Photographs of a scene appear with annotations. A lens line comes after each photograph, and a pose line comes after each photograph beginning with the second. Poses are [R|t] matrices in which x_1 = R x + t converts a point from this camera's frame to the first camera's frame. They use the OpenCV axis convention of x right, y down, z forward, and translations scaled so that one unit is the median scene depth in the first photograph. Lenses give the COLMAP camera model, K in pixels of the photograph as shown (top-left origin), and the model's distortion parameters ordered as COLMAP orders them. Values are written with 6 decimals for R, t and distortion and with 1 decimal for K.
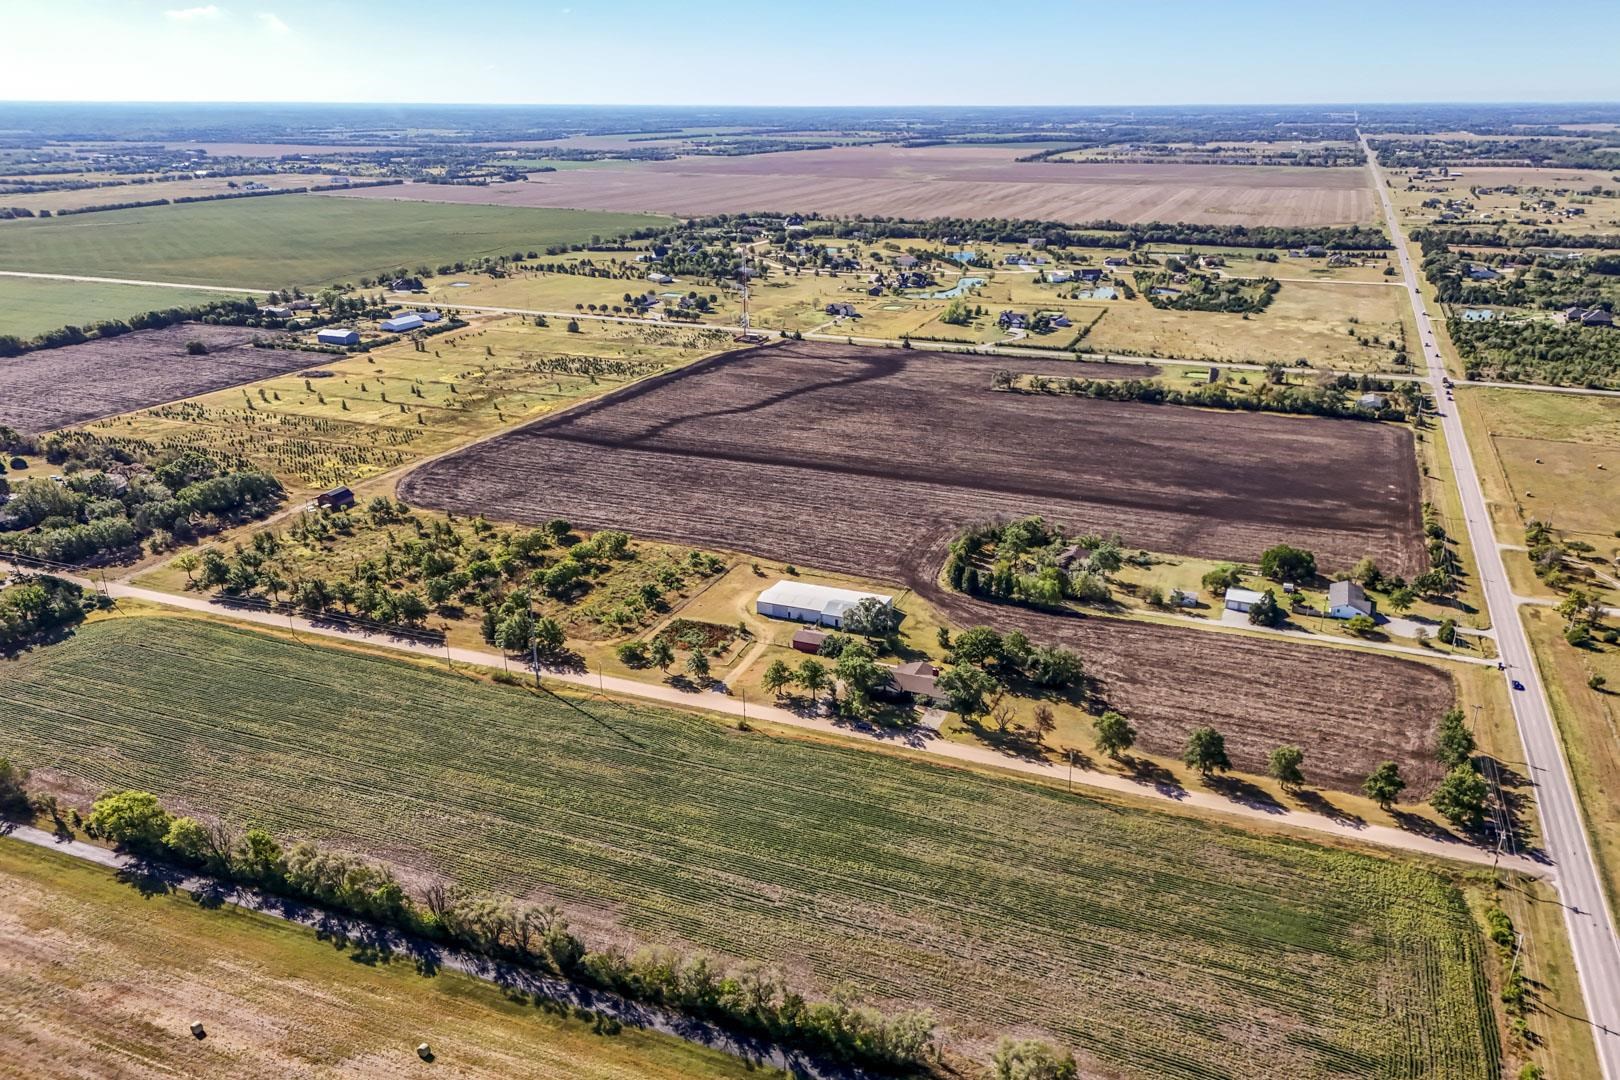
lens RADIAL K [[1194.5, 0, 818.8], [0, 1194.5, 575.7], [0, 0, 1]] dist [0.074313, -0.071695]
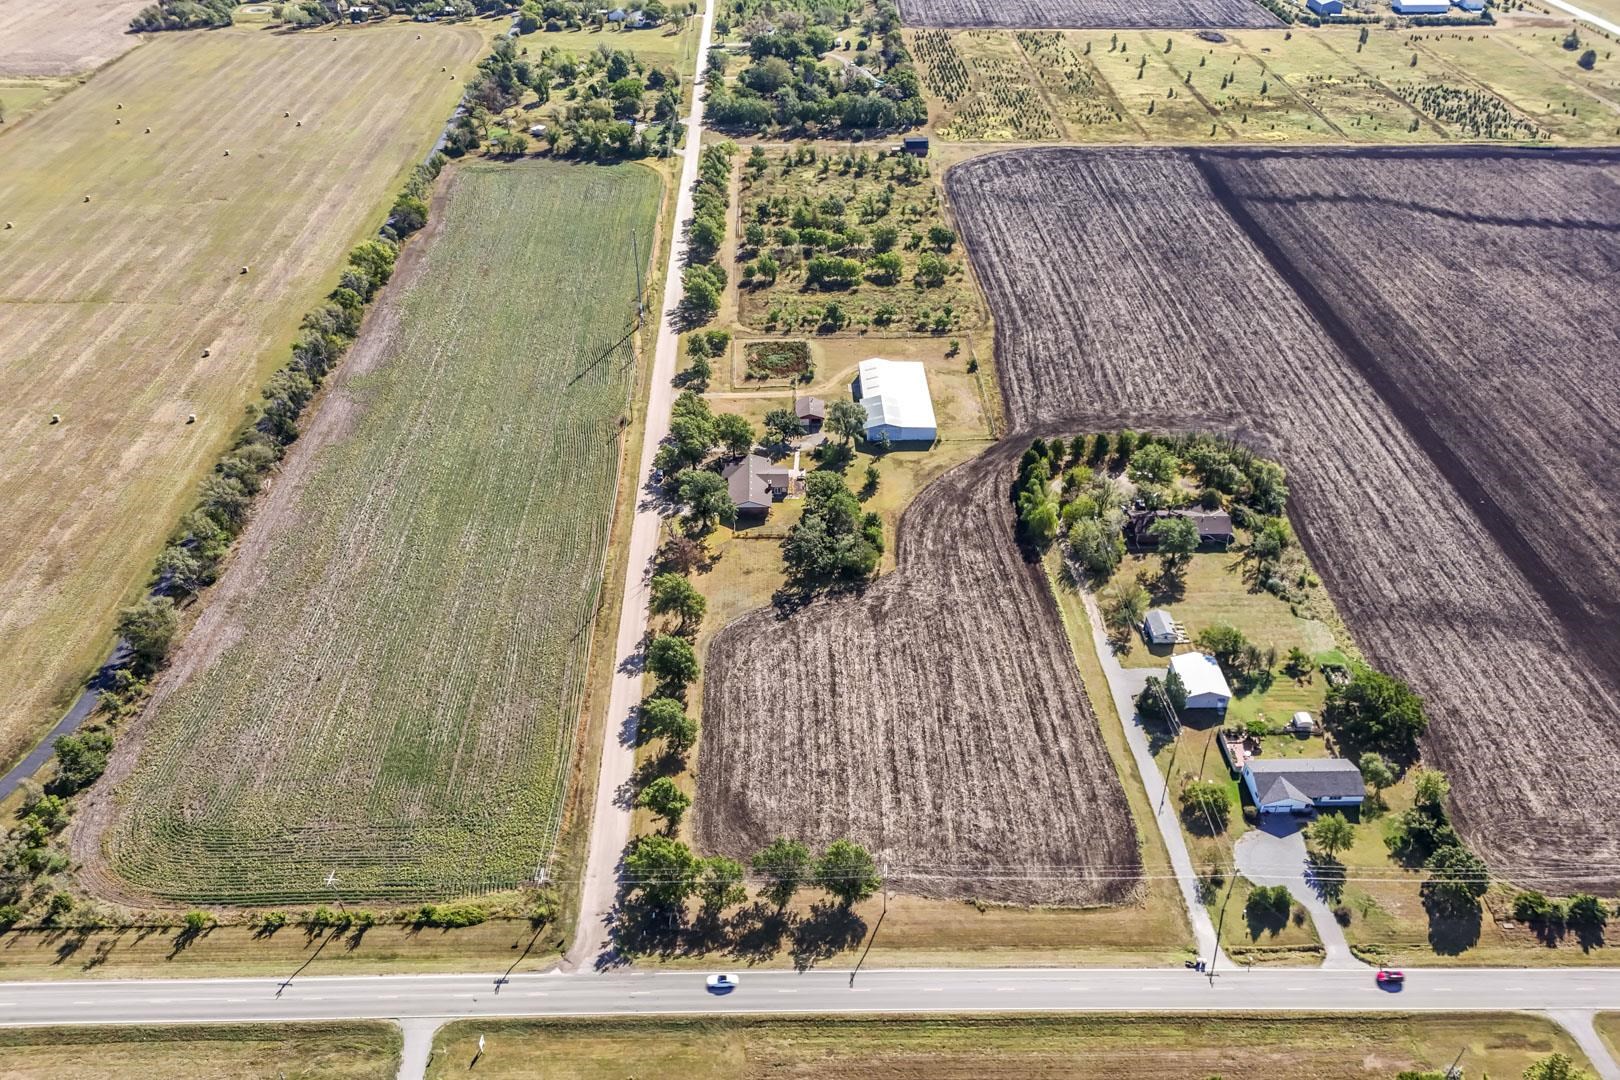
lens RADIAL K [[1194.5, 0, 818.8], [0, 1194.5, 575.7], [0, 0, 1]] dist [0.074313, -0.071695]
pose [[0.406040, 0.567884, -0.715989, 0.590240], [-0.346098, 0.820679, 0.454645, -0.215989], [0.845782, 0.063198, 0.529772, 0.368490]]
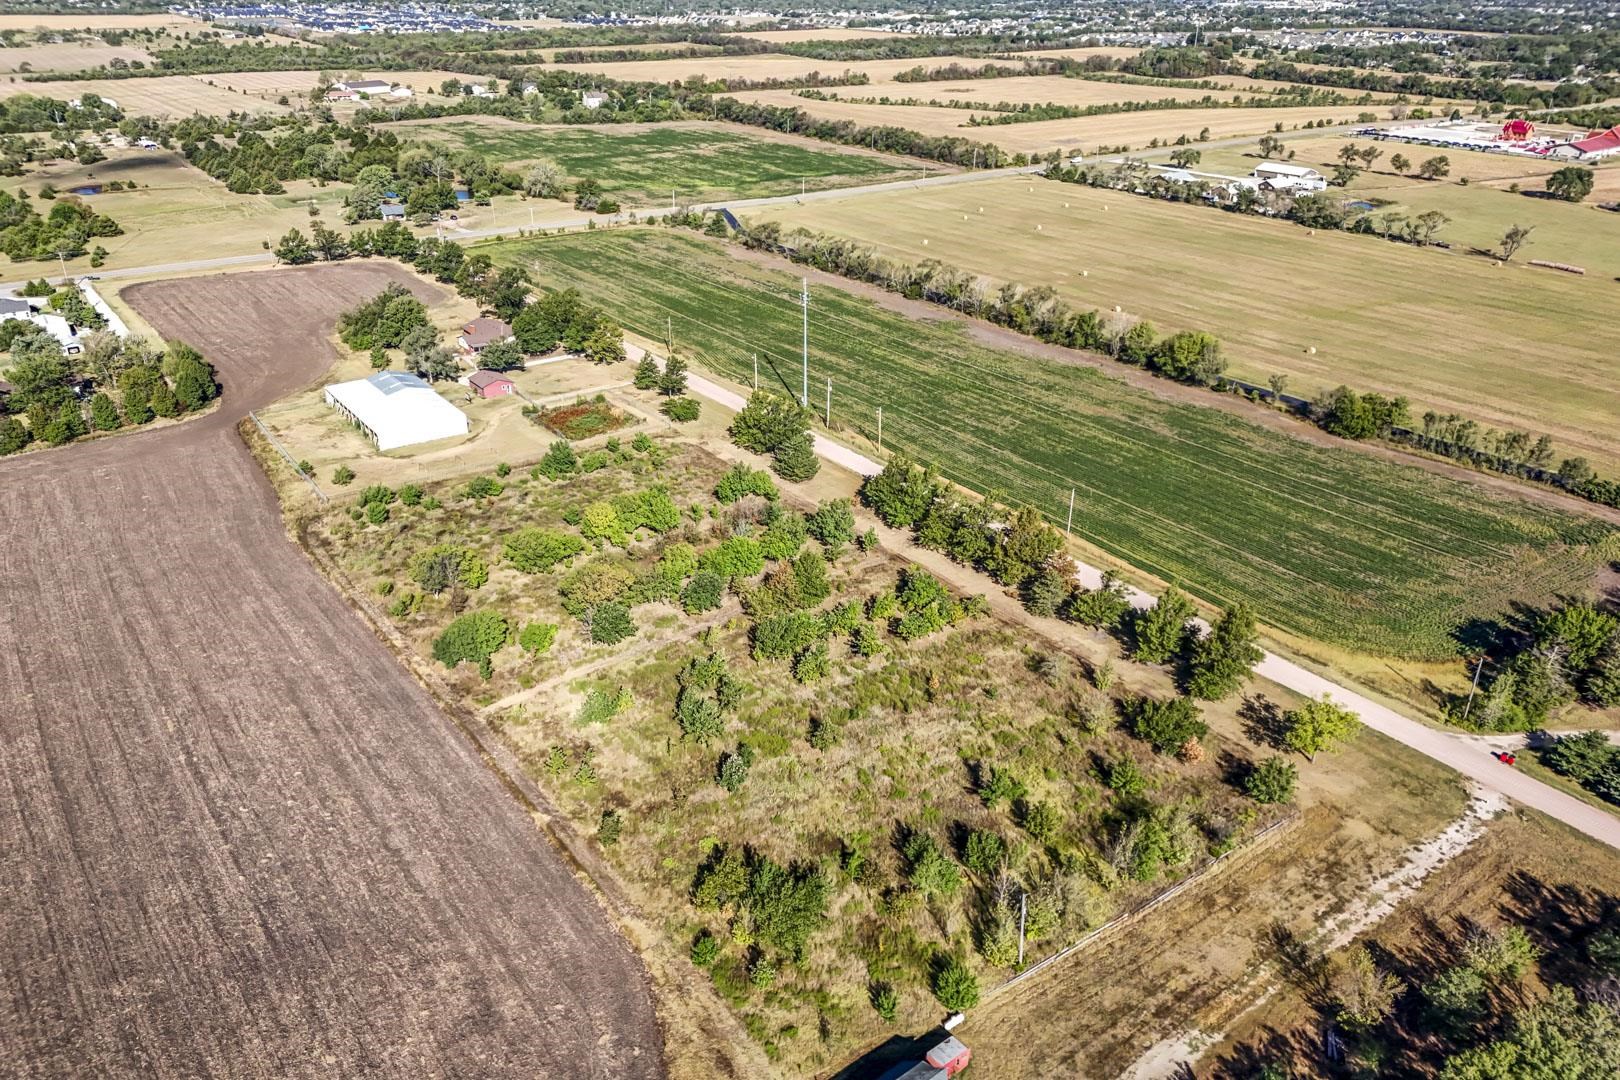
lens RADIAL K [[1194.5, 0, 818.8], [0, 1194.5, 575.7], [0, 0, 1]] dist [0.074313, -0.071695]
pose [[-0.844502, -0.245029, 0.476212, -0.476769], [0.193213, 0.689917, 0.697627, -0.298772], [-0.499485, 0.681158, -0.535294, 1.074137]]
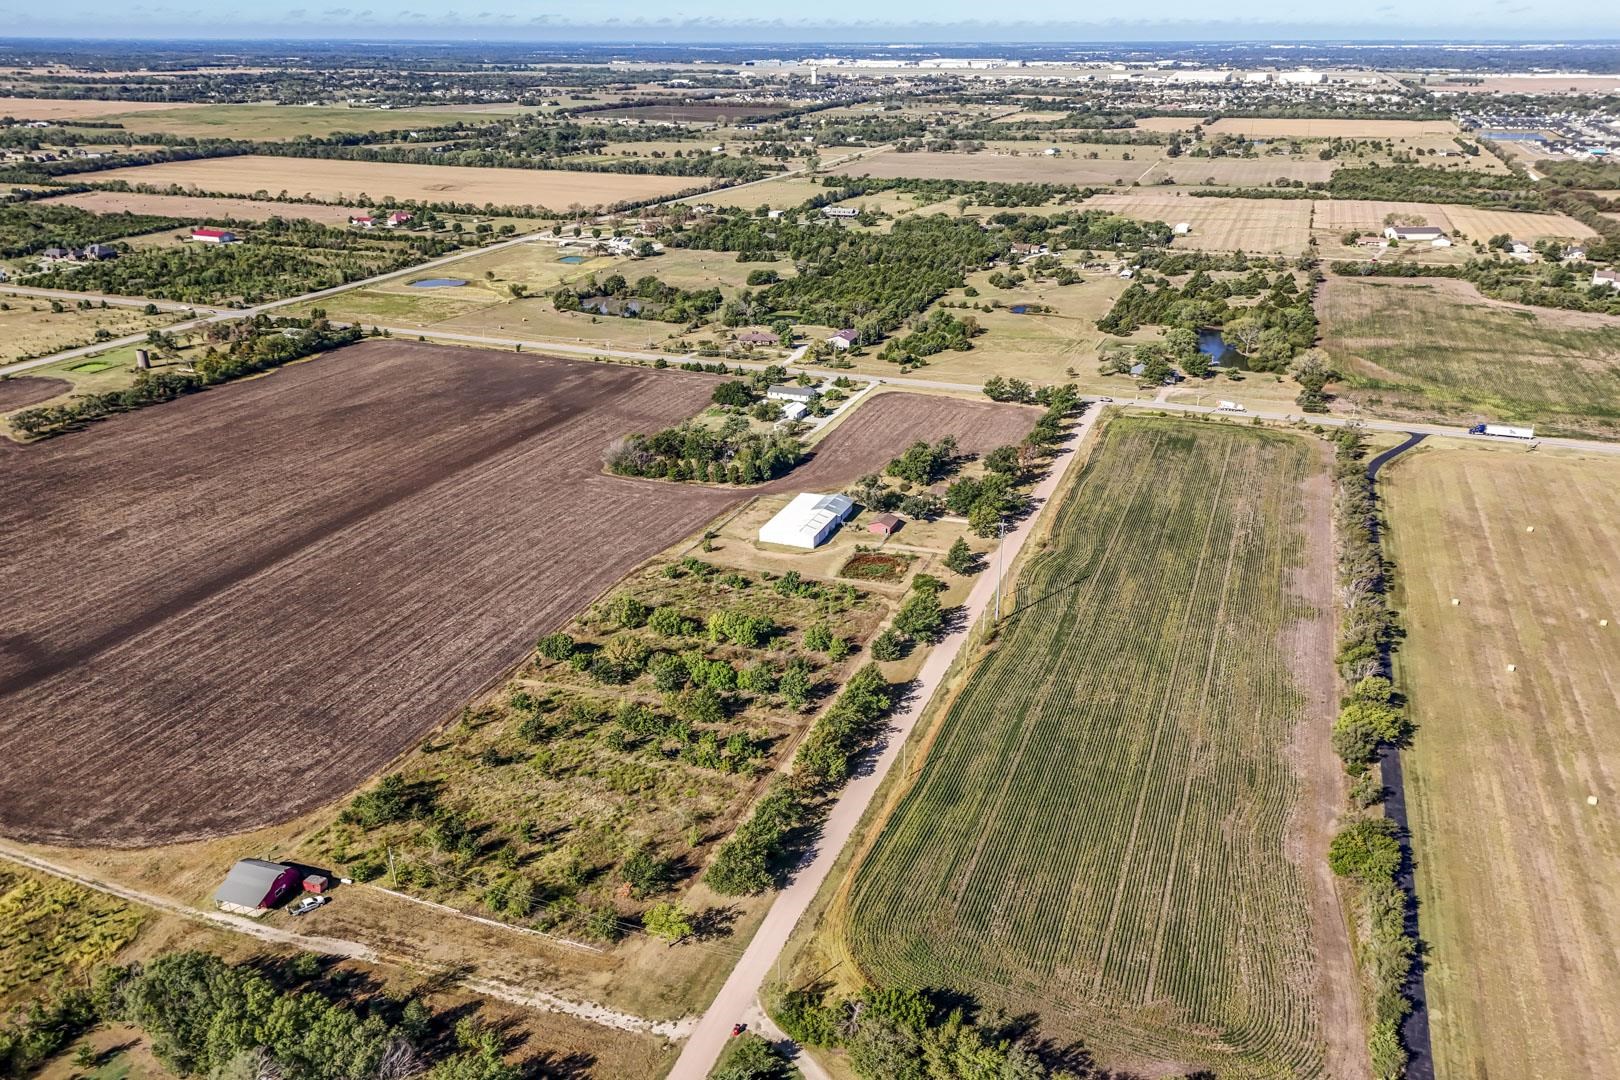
lens RADIAL K [[1199.8, 0, 818.7], [0, 1199.8, 574.8], [0, 0, 1]] dist [0.075106, -0.079935]
pose [[-0.015856, -0.407035, 0.913275, -0.817906], [0.366480, 0.847459, 0.384064, -0.281407], [-0.930291, 0.340787, 0.135733, 0.690797]]
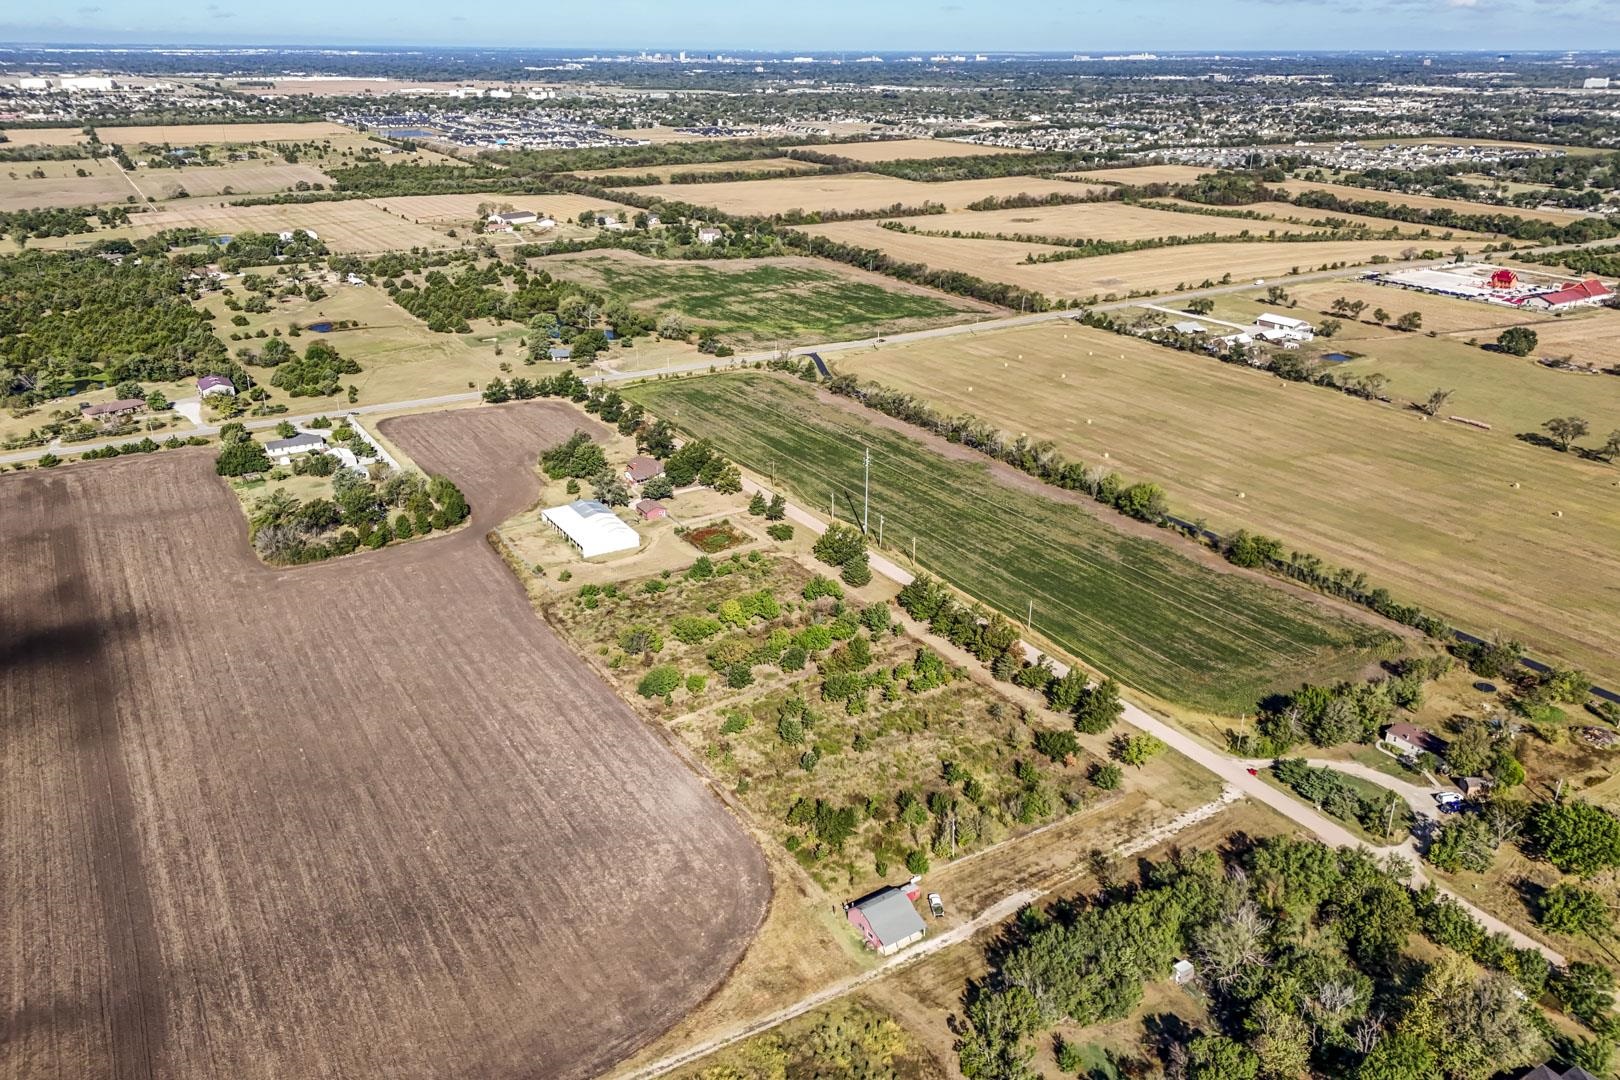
lens RADIAL K [[1194.5, 0, 818.8], [0, 1194.5, 575.7], [0, 0, 1]] dist [0.074313, -0.071695]
pose [[-0.803217, -0.242995, 0.543870, -0.616604], [0.216430, 0.731575, 0.646495, -0.485210], [-0.554977, 0.636986, -0.535023, 1.202175]]
